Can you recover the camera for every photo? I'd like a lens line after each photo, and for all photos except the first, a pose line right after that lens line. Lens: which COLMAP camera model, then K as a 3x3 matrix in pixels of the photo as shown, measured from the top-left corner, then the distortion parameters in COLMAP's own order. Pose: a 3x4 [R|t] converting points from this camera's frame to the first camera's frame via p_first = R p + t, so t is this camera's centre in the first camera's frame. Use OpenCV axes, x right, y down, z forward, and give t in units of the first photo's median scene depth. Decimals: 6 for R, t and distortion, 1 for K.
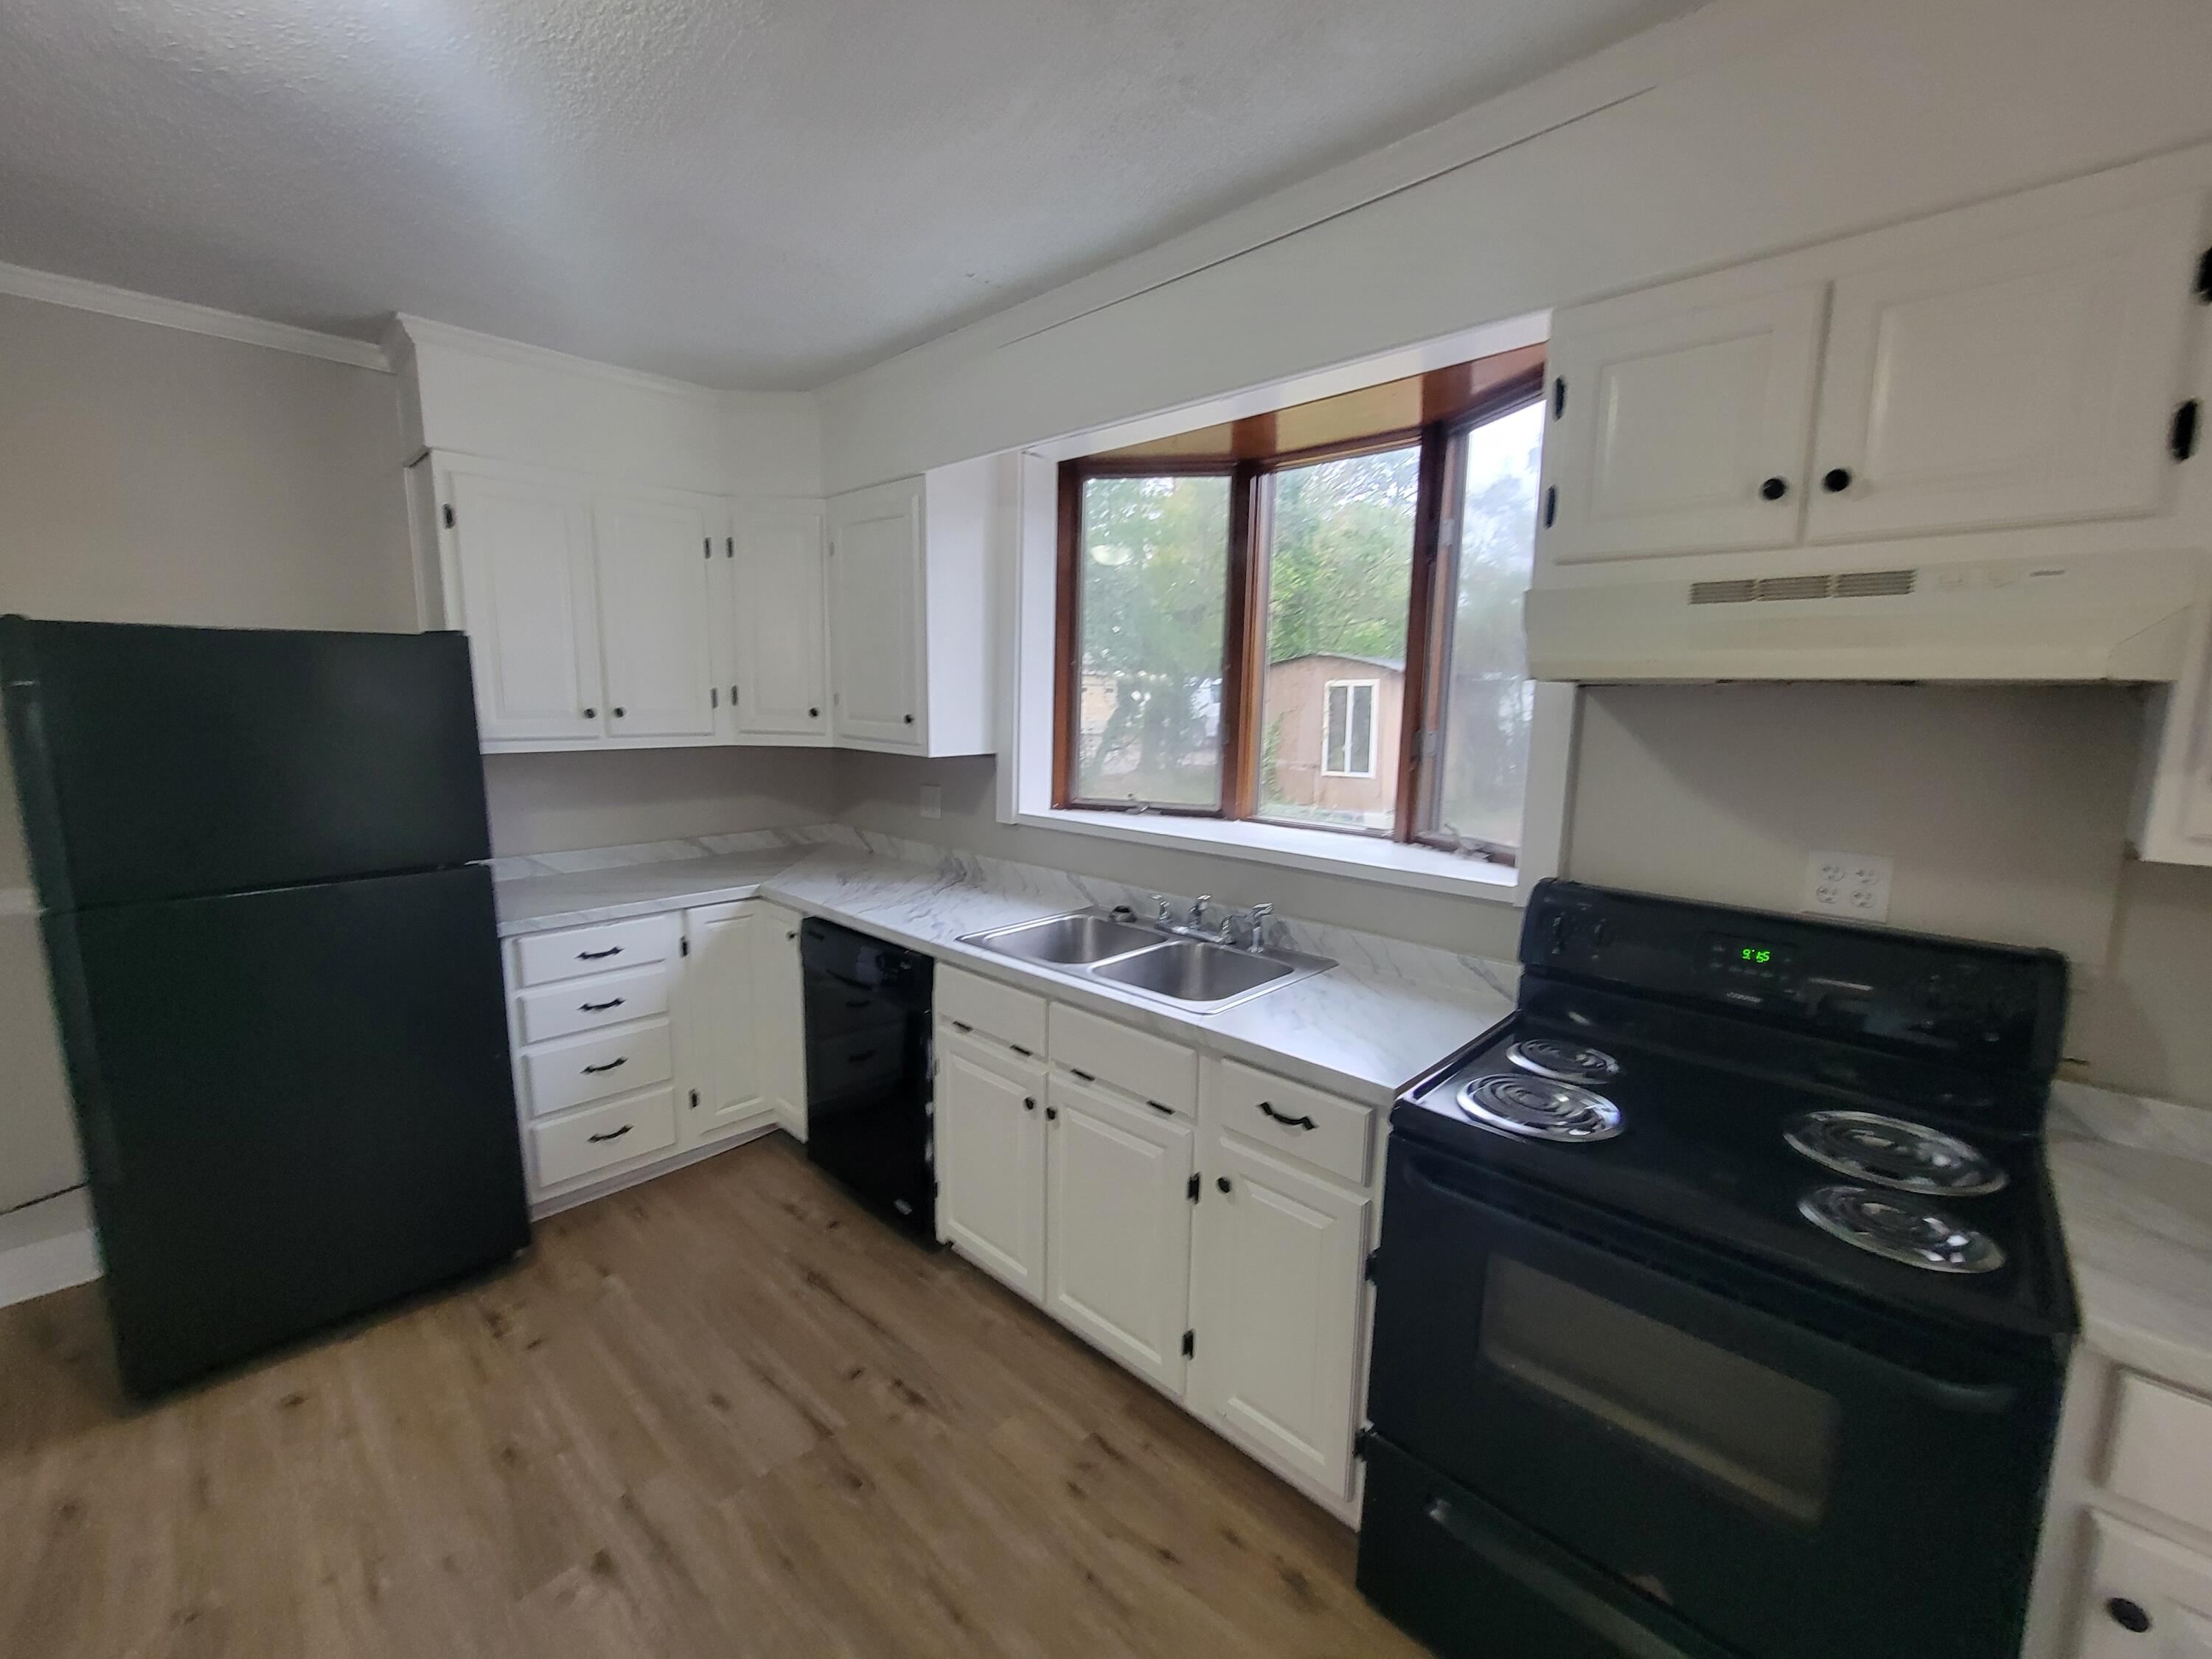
lens RADIAL K [[926.5, 0, 1106.0], [0, 926.5, 829.5], [0, 0, 1]] dist [-0.001908, 0.002735]
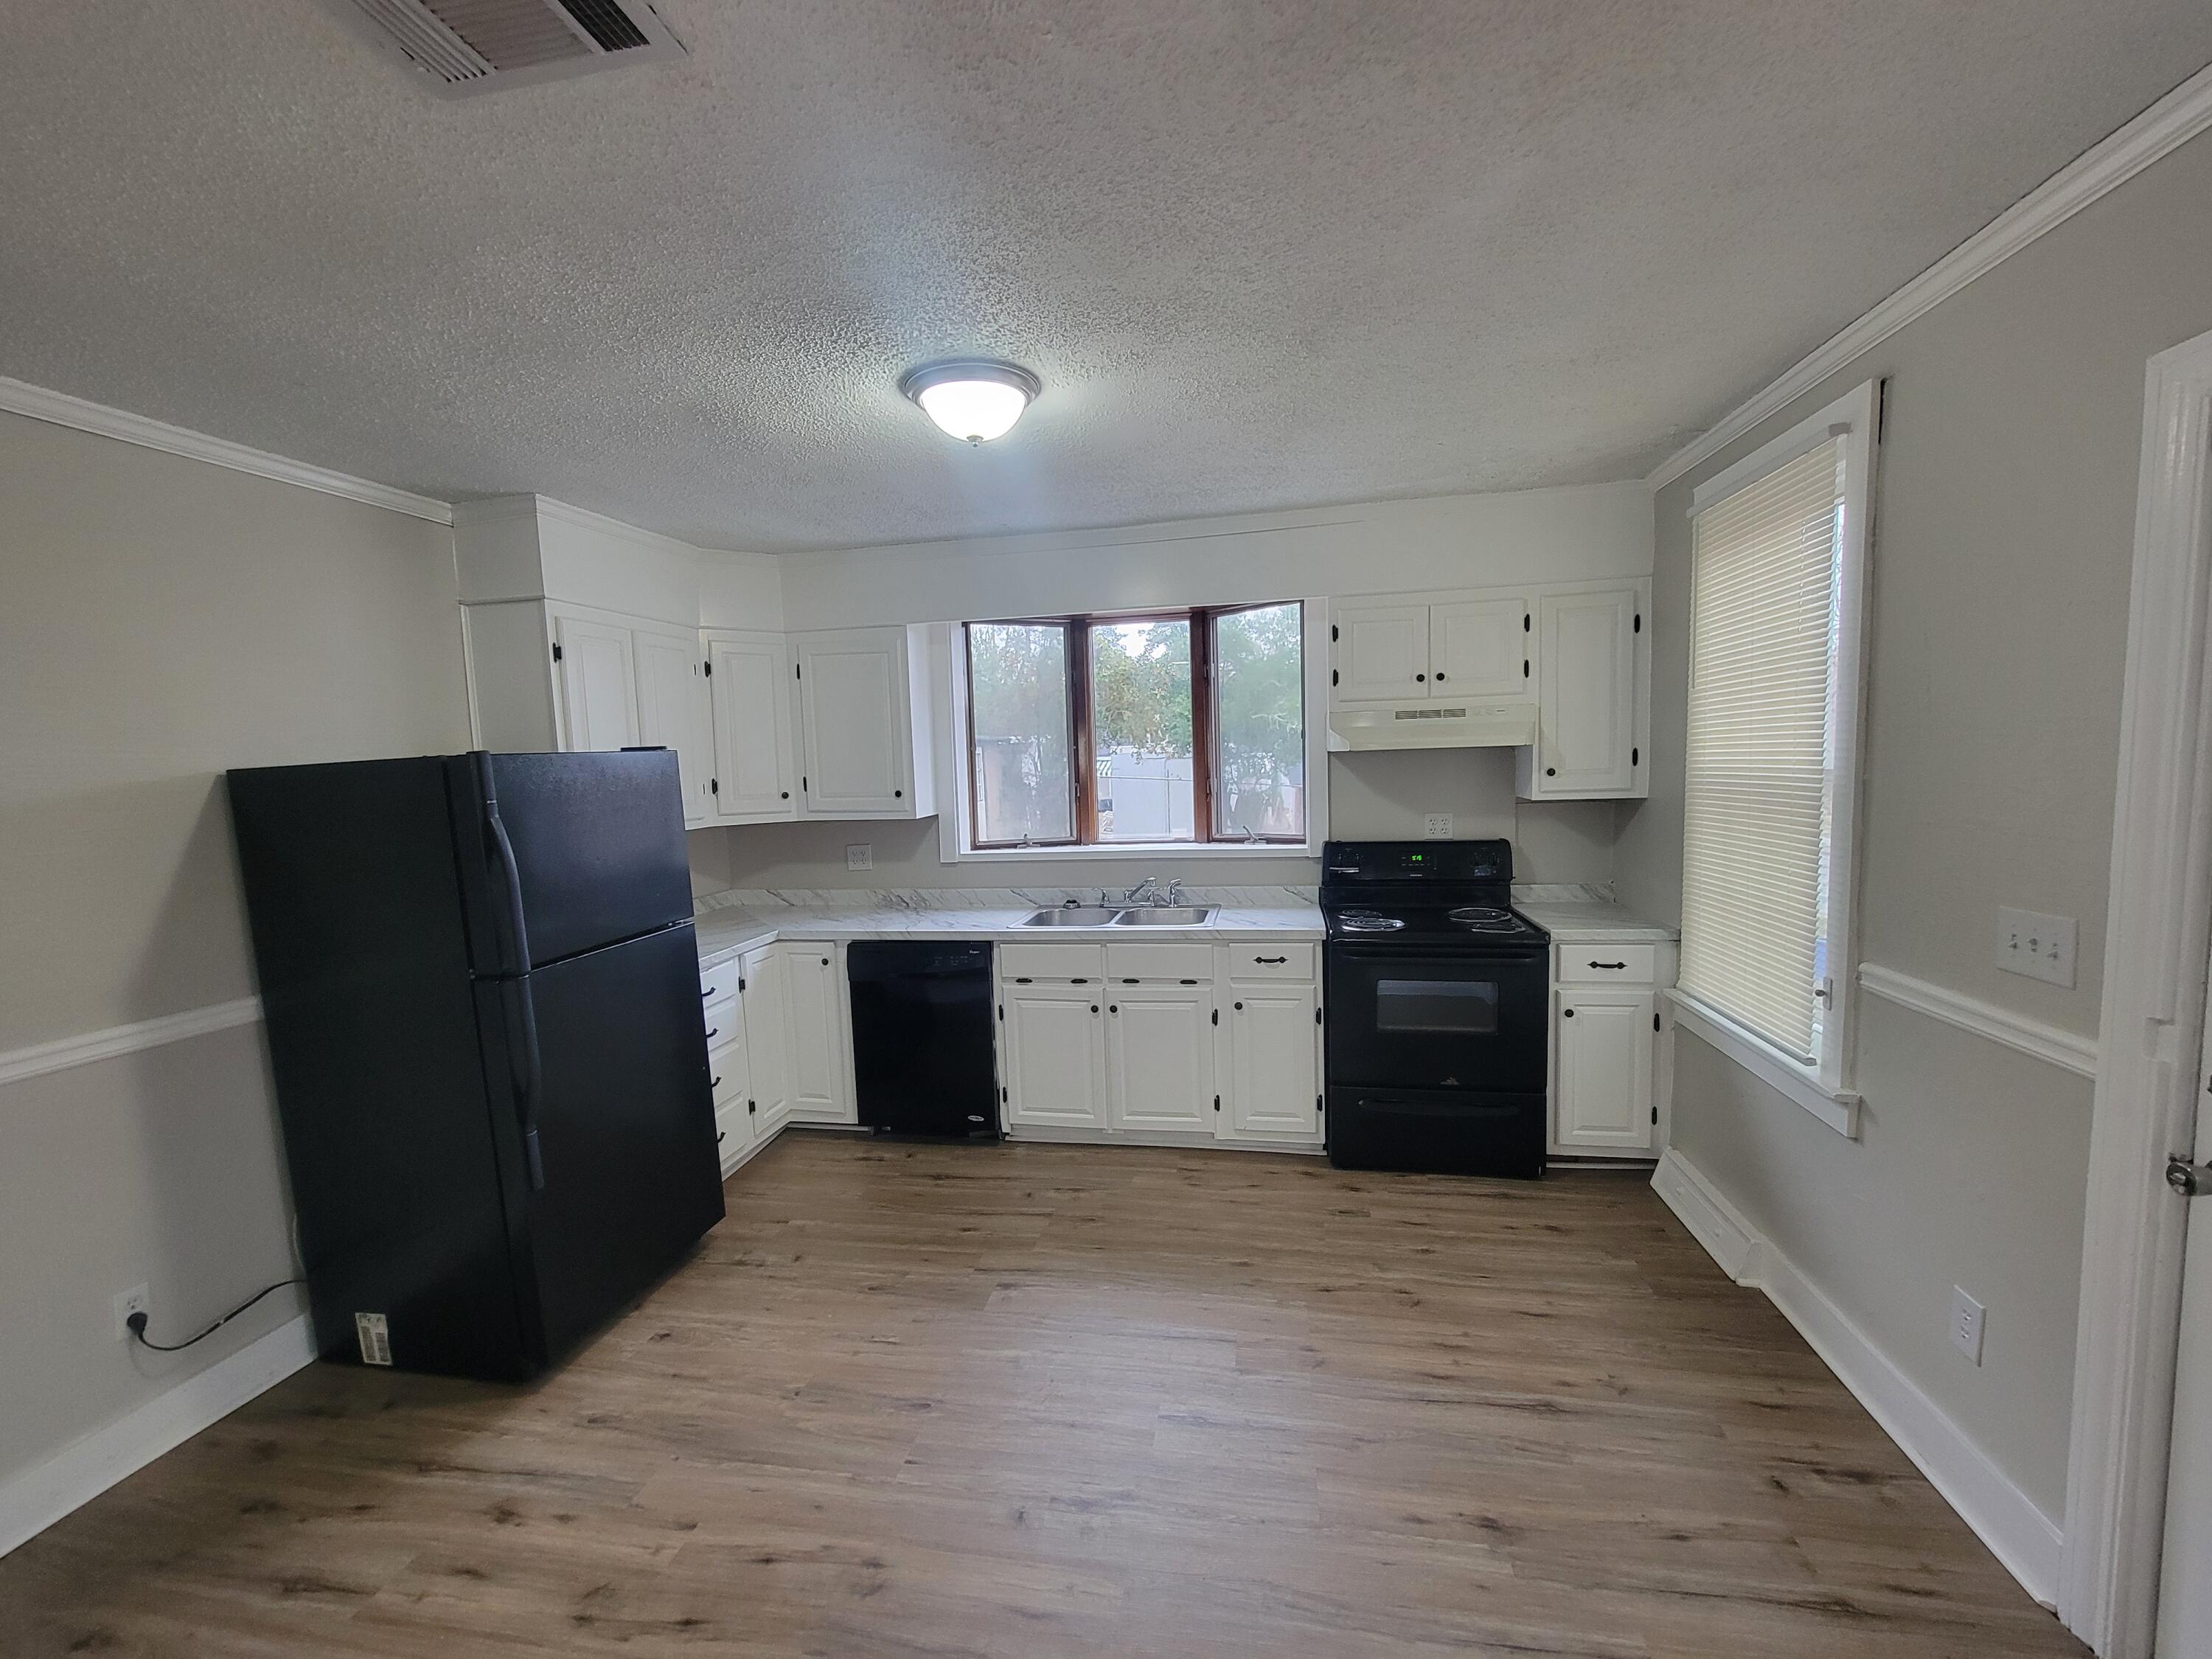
lens RADIAL K [[903.7, 0, 1107.5], [0, 903.7, 844.5], [0, 0, 1]] dist [-0.000406, 0.000185]
pose [[0.844595, -0.097415, 0.526469, -0.838837], [0.124938, 0.992021, -0.016874, 0.025800], [-0.520624, 0.080028, 0.850027, -0.411290]]
